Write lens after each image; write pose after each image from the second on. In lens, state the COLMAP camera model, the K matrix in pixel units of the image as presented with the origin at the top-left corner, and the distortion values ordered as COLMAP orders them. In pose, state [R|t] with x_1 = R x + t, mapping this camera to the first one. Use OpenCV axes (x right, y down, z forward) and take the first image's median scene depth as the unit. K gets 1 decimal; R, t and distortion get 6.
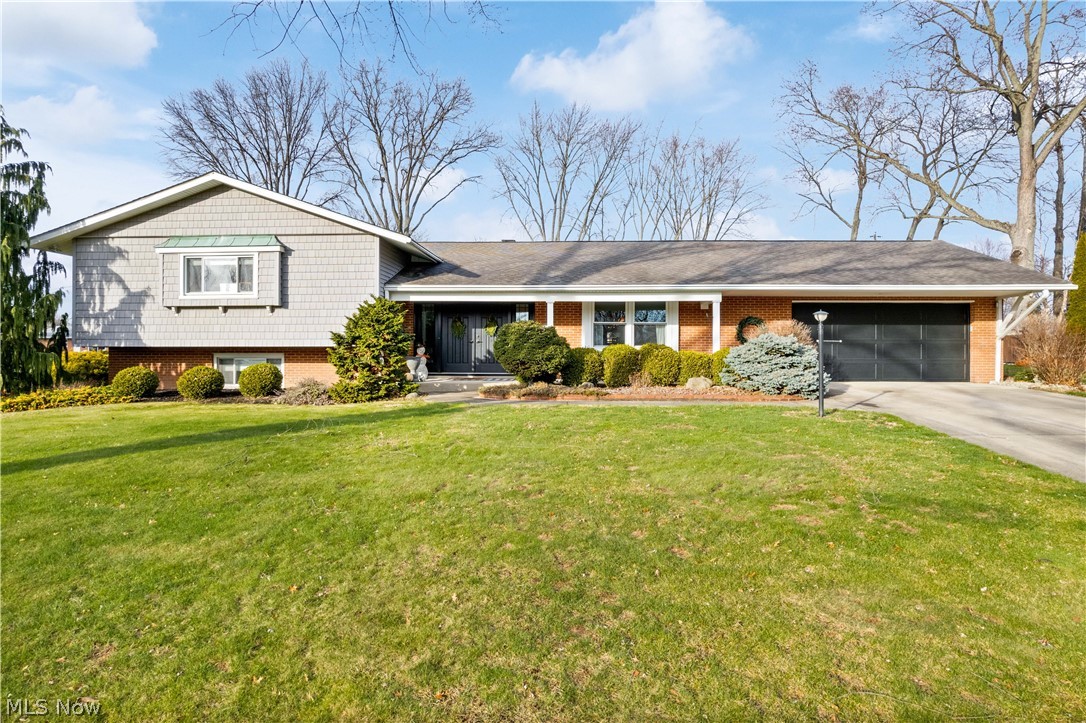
lens RADIAL K [[707.0, 0, 543.0], [0, 707.0, 361.5], [0, 0, 1]] dist [-0.004896, -0.001272]
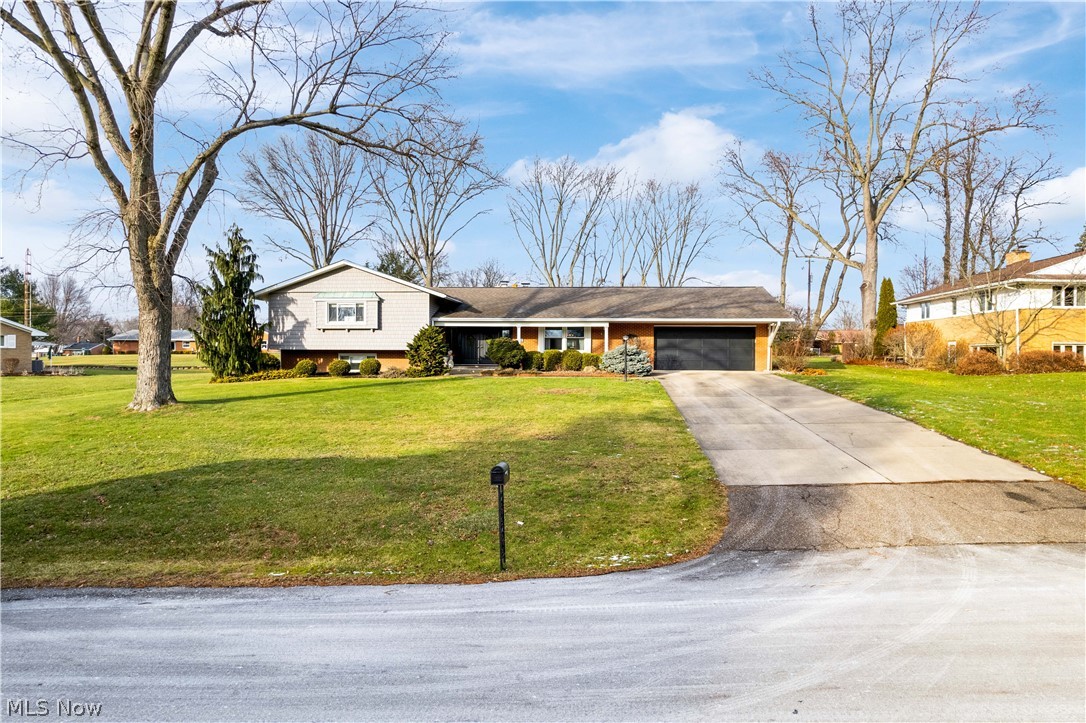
lens RADIAL K [[677.2, 0, 543.0], [0, 677.2, 361.5], [0, 0, 1]] dist [0.002358, 0.000315]
pose [[0.999804, 0.003506, -0.019504, 0.111474], [-0.003550, 0.999991, -0.002240, 0.012540], [0.019496, 0.002309, 0.999807, -0.813120]]
